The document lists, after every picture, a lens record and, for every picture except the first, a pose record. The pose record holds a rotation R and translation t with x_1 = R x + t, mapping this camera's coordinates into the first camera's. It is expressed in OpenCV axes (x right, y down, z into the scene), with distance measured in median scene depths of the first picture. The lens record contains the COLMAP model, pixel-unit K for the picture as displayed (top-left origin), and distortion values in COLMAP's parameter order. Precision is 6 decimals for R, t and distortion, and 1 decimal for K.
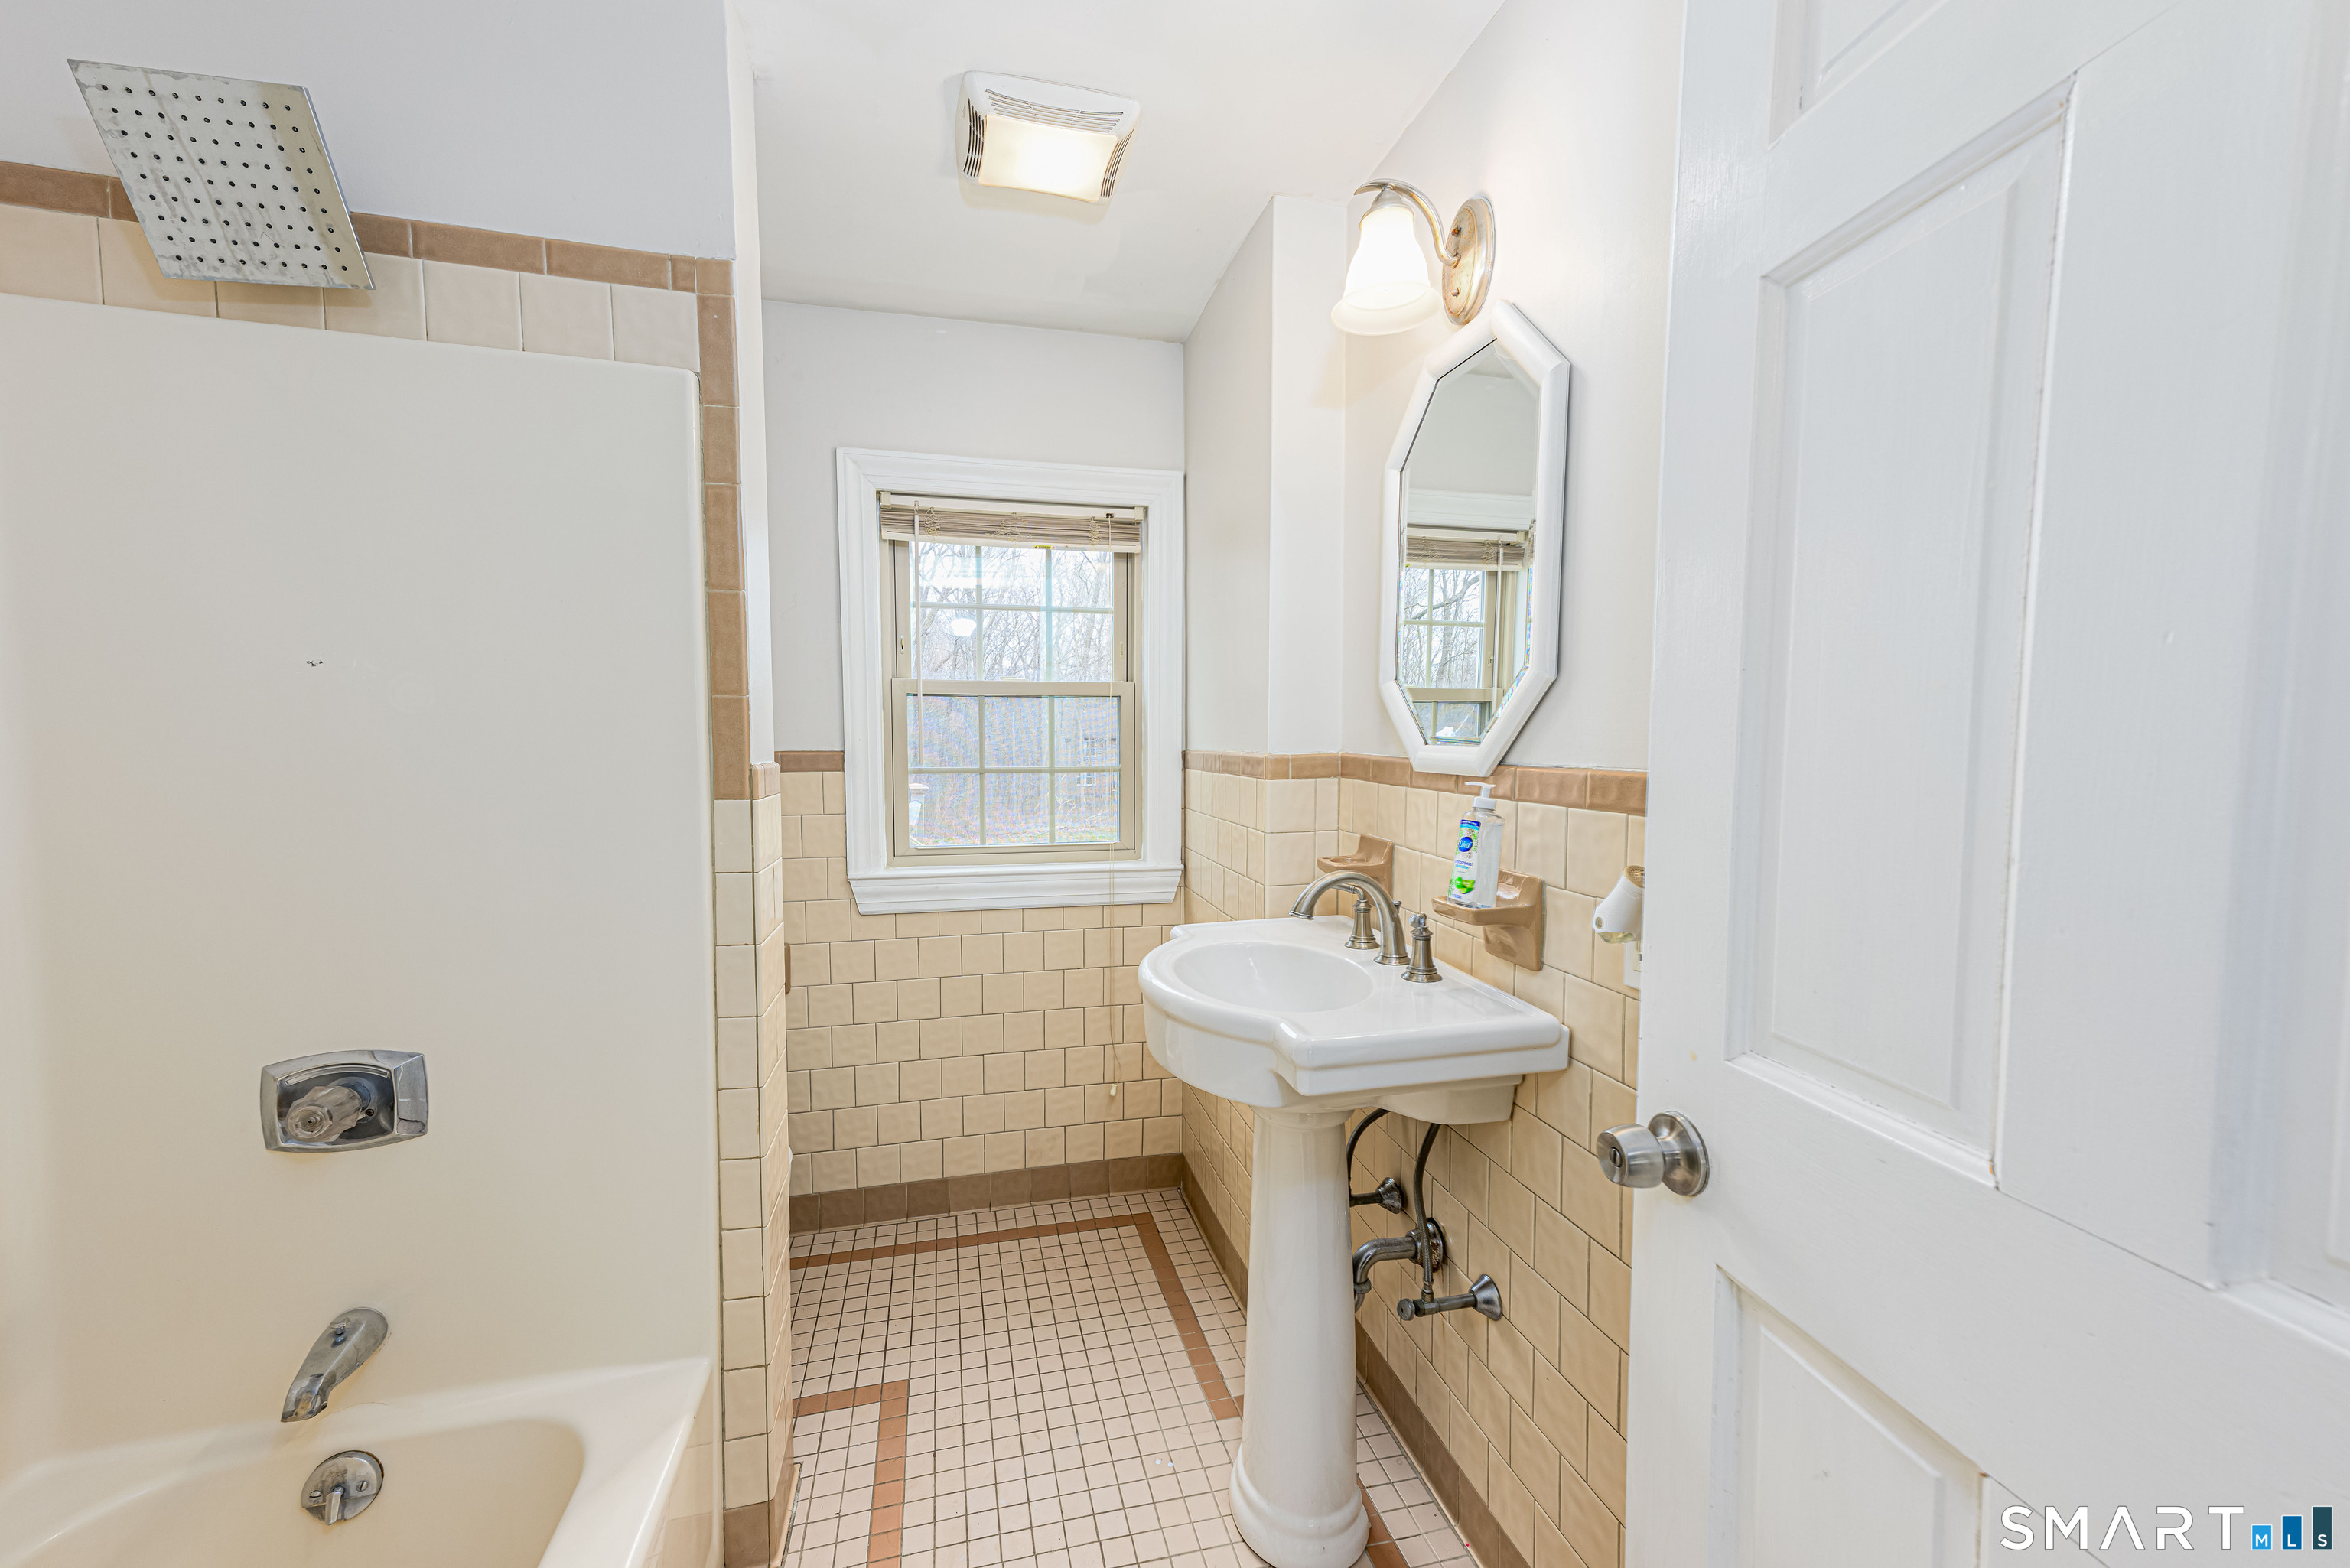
lens RADIAL K [[913.2, 0, 1168.8], [0, 913.2, 792.7], [0, 0, 1]] dist [0.019966, 0.001224]
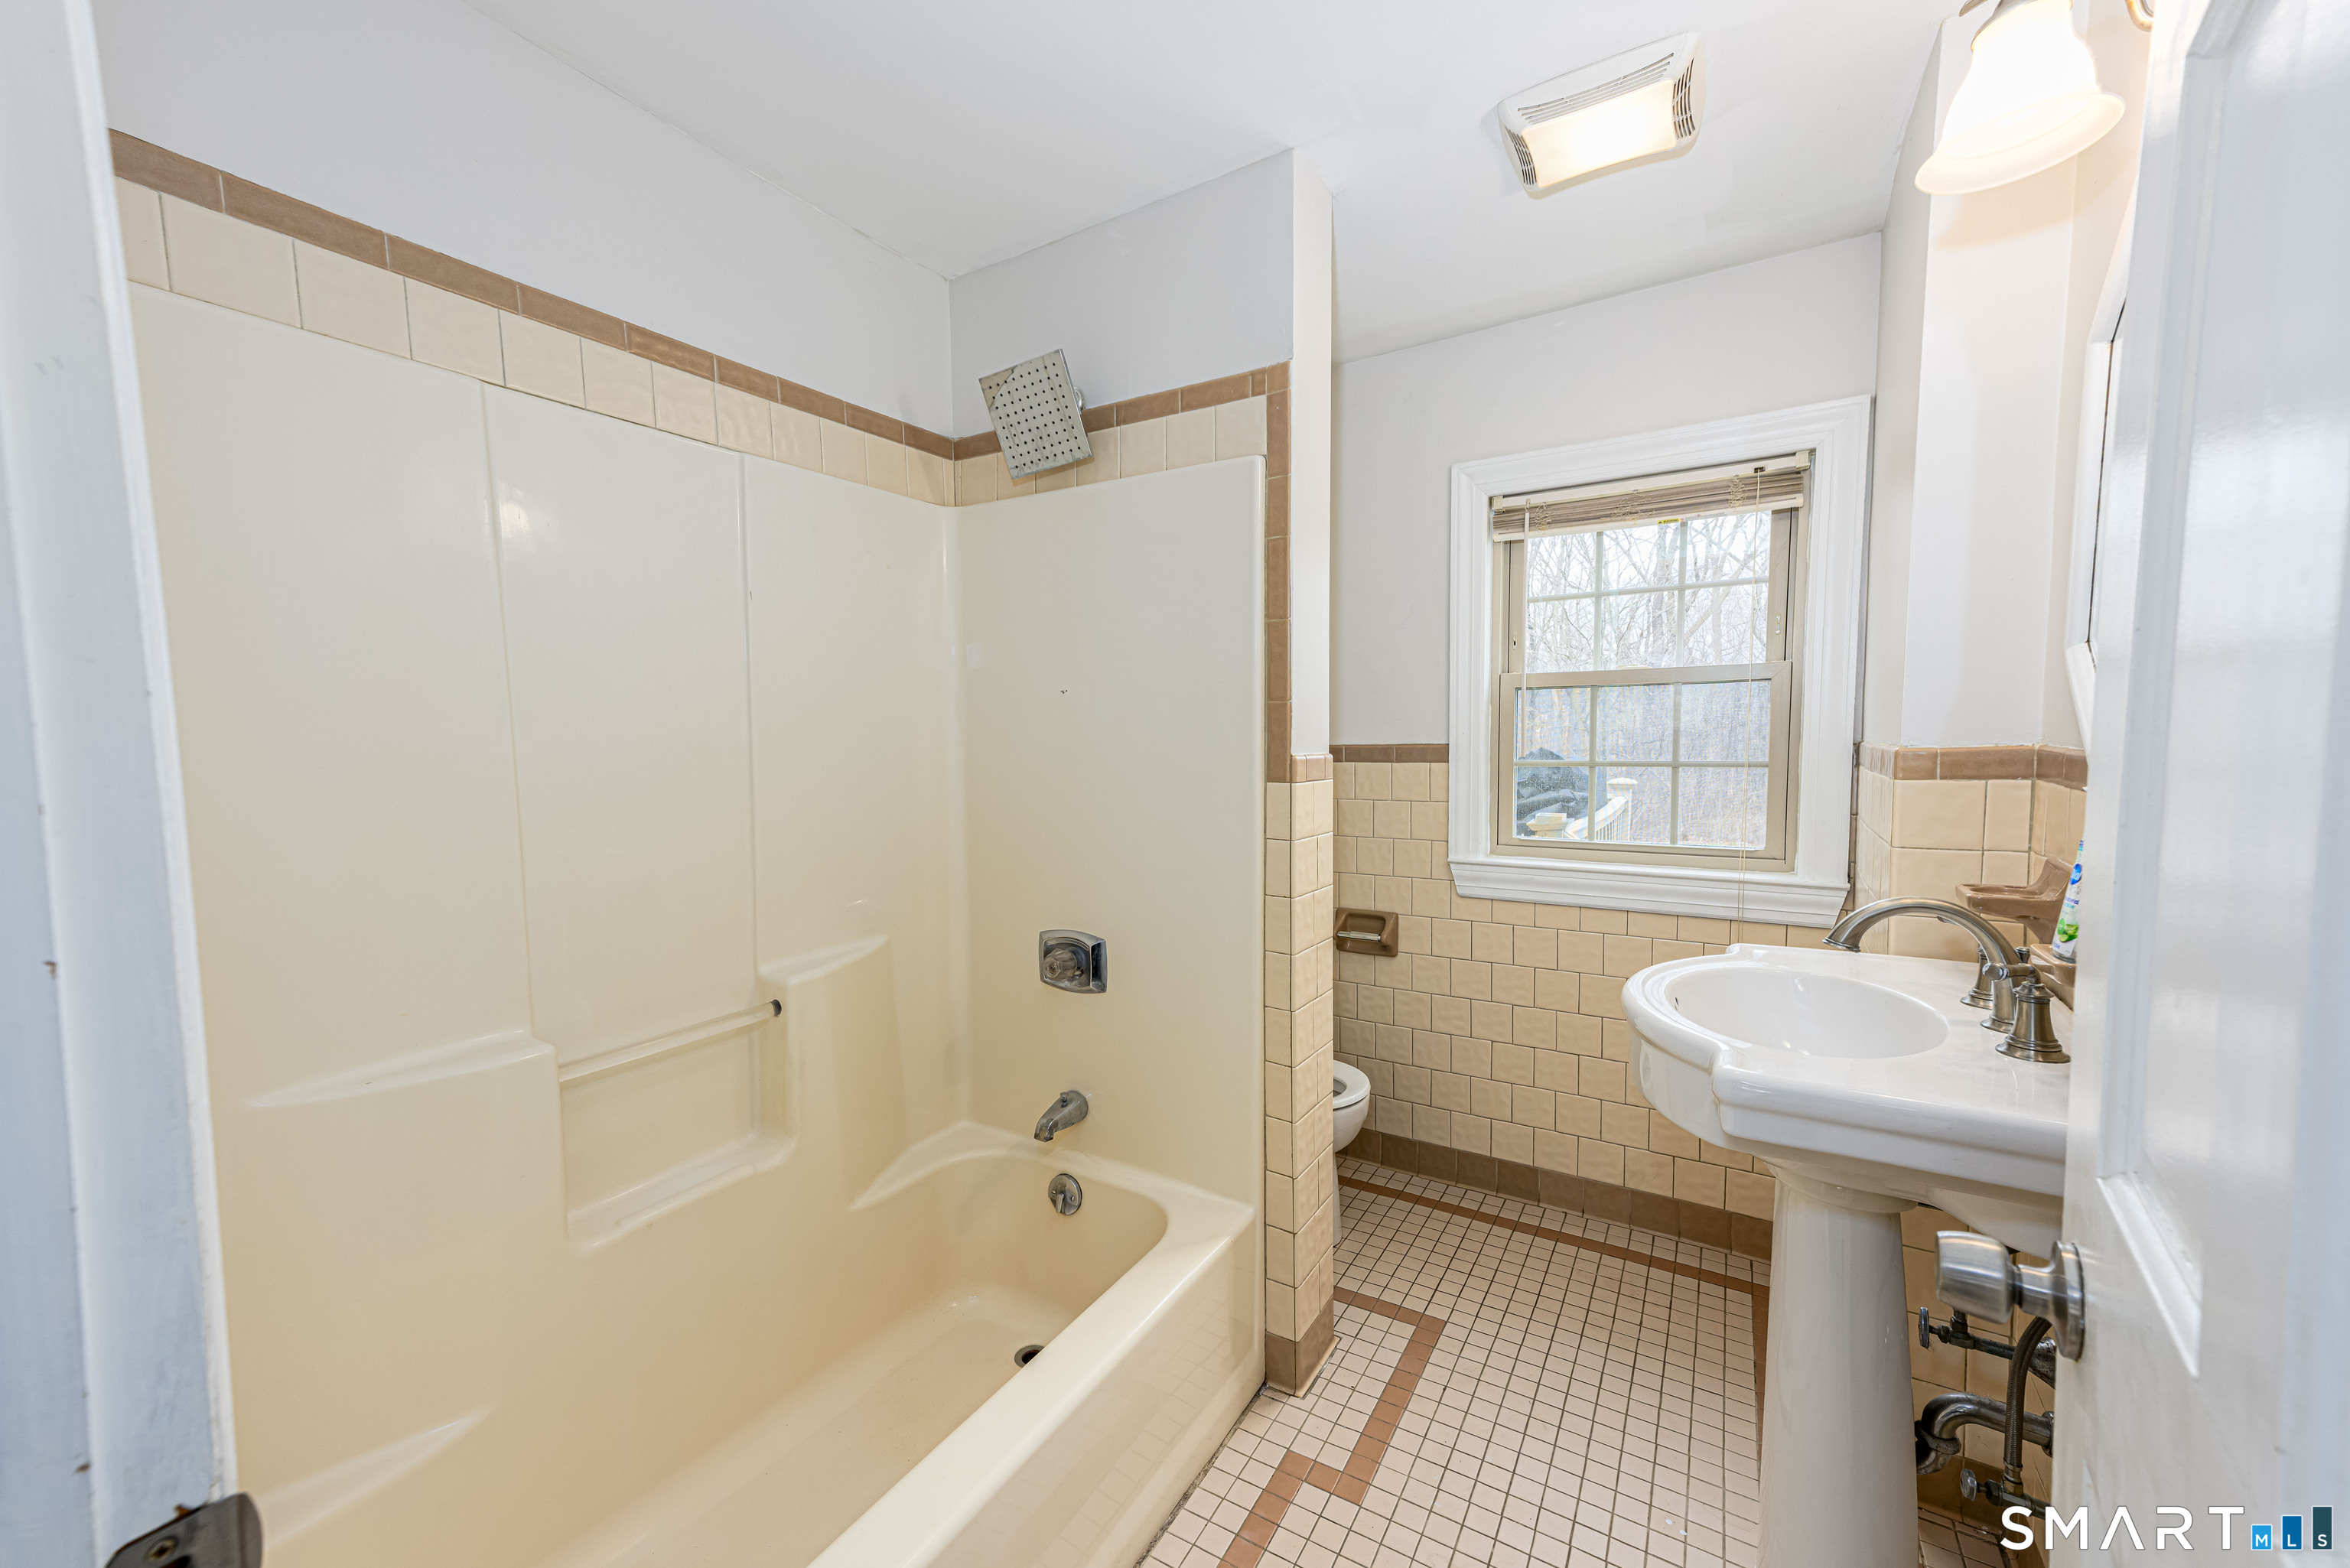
lens RADIAL K [[913.2, 0, 1164.5], [0, 913.2, 790.0], [0, 0, 1]] dist [0.019966, 0.001224]
pose [[0.706639, 0.035125, -0.706702, 0.229142], [-0.031223, 0.999342, 0.018450, -0.000431], [0.706885, 0.009028, 0.707271, -0.010141]]
